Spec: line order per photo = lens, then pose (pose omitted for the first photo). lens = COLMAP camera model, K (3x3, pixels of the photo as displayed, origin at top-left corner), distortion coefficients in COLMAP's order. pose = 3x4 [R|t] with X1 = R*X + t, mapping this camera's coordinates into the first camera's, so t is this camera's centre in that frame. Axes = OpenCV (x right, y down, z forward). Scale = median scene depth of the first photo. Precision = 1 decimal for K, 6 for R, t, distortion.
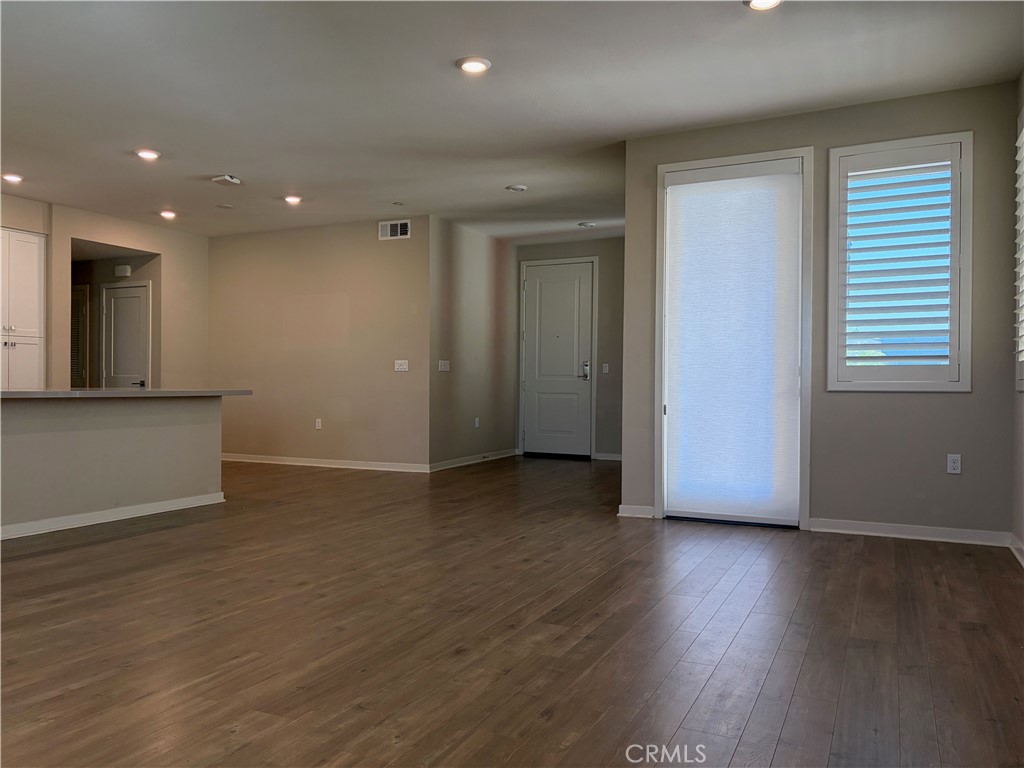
lens RADIAL K [[773.6, 0, 510.9], [0, 773.6, 389.5], [0, 0, 1]] dist [0.030390, -0.044720]
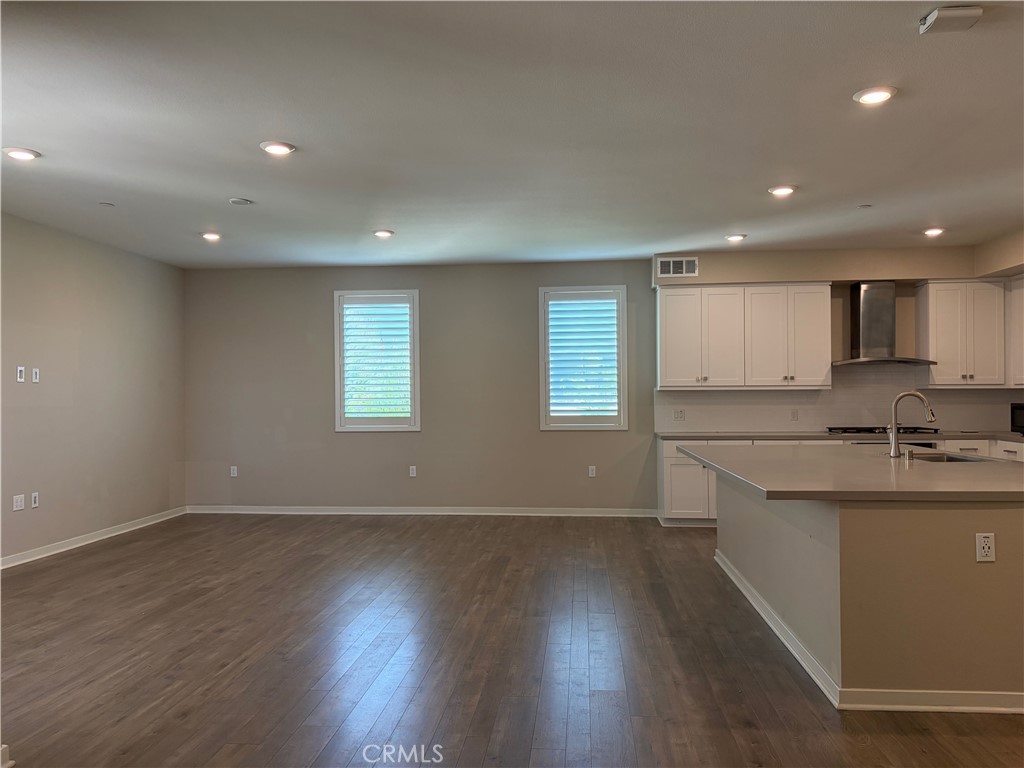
lens RADIAL K [[773.6, 0, 505.8], [0, 773.6, 388.0], [0, 0, 1]] dist [0.030390, -0.044720]
pose [[-0.937492, 0.007765, -0.347921, 0.020063], [0.012886, 0.999840, -0.012406, -0.079438], [0.347769, -0.016114, -0.937442, 2.015181]]
